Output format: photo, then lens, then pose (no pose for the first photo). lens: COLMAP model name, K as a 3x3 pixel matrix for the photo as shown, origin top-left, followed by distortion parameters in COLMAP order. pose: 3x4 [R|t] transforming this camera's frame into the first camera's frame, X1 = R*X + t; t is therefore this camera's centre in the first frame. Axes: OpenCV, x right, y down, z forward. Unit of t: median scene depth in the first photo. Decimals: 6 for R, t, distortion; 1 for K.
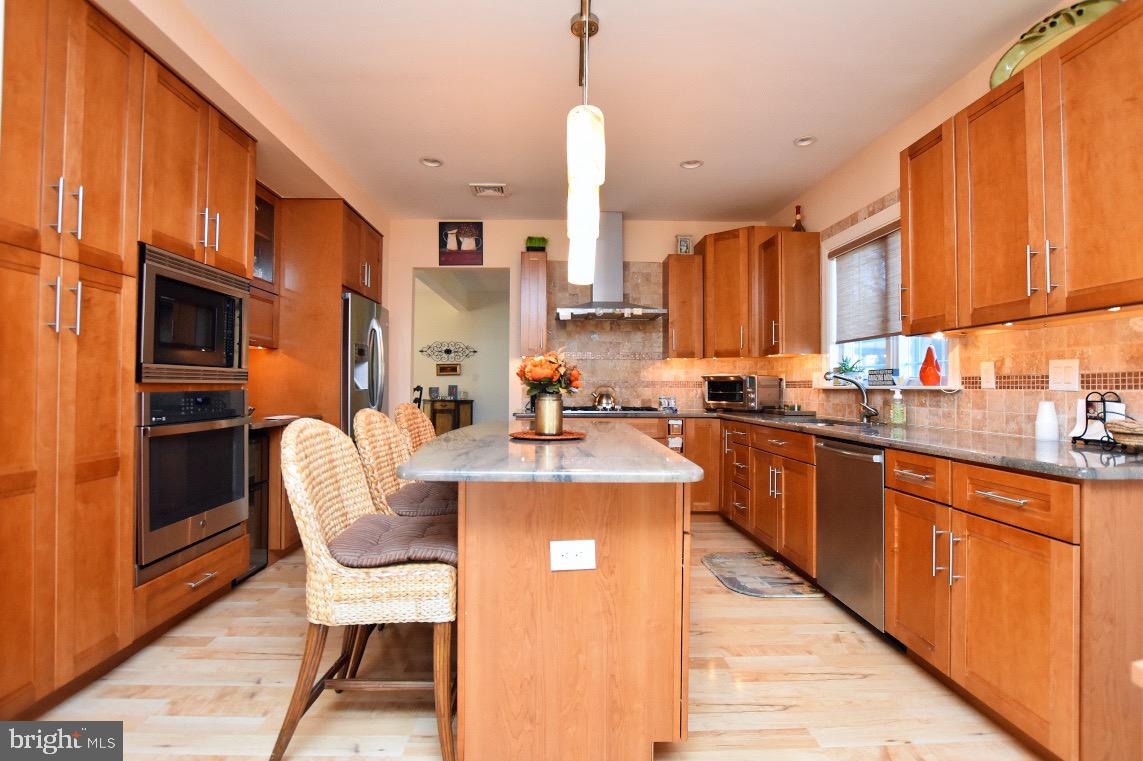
lens RADIAL K [[548.9, 0, 571.5], [0, 548.9, 380.5], [0, 0, 1]] dist [0.000138, 0.000037]
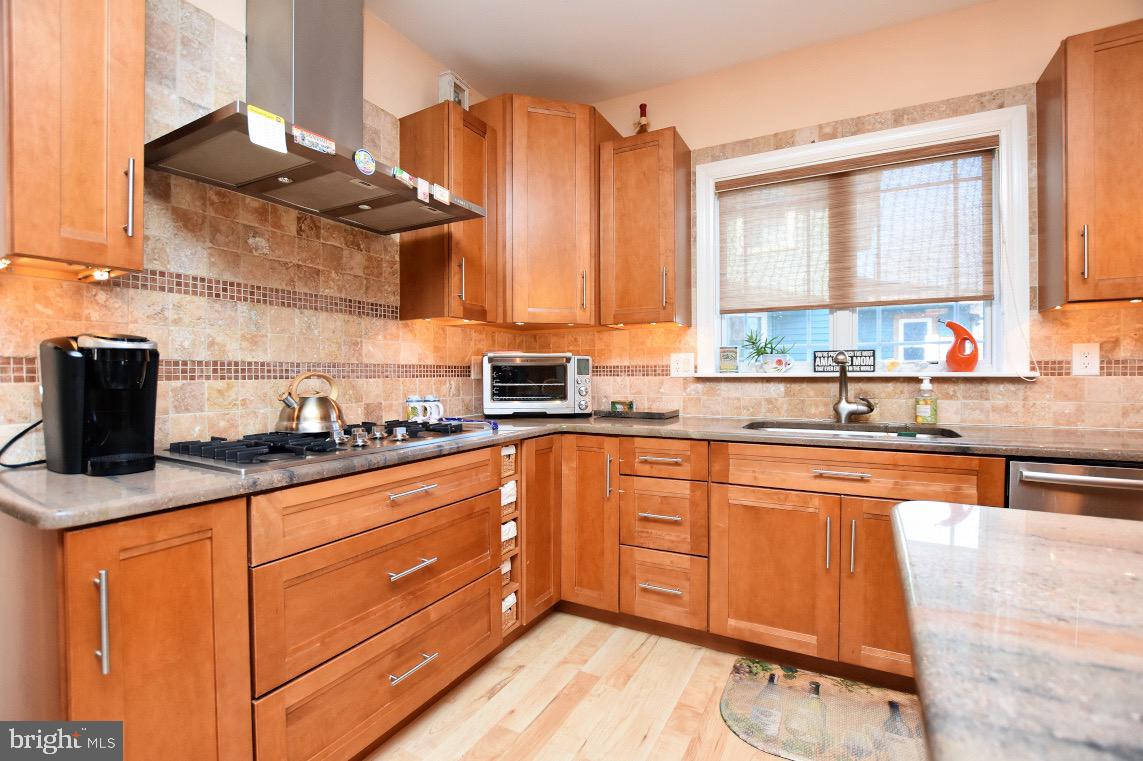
lens RADIAL K [[506.9, 0, 579.0], [0, 506.9, 379.7], [0, 0, 1]] dist [-0.028050, 0.001378]
pose [[0.510758, -0.018782, 0.859519, -0.202951], [-0.004010, 0.999698, 0.024228, 0.004754], [-0.859715, -0.015822, 0.510528, 0.942967]]
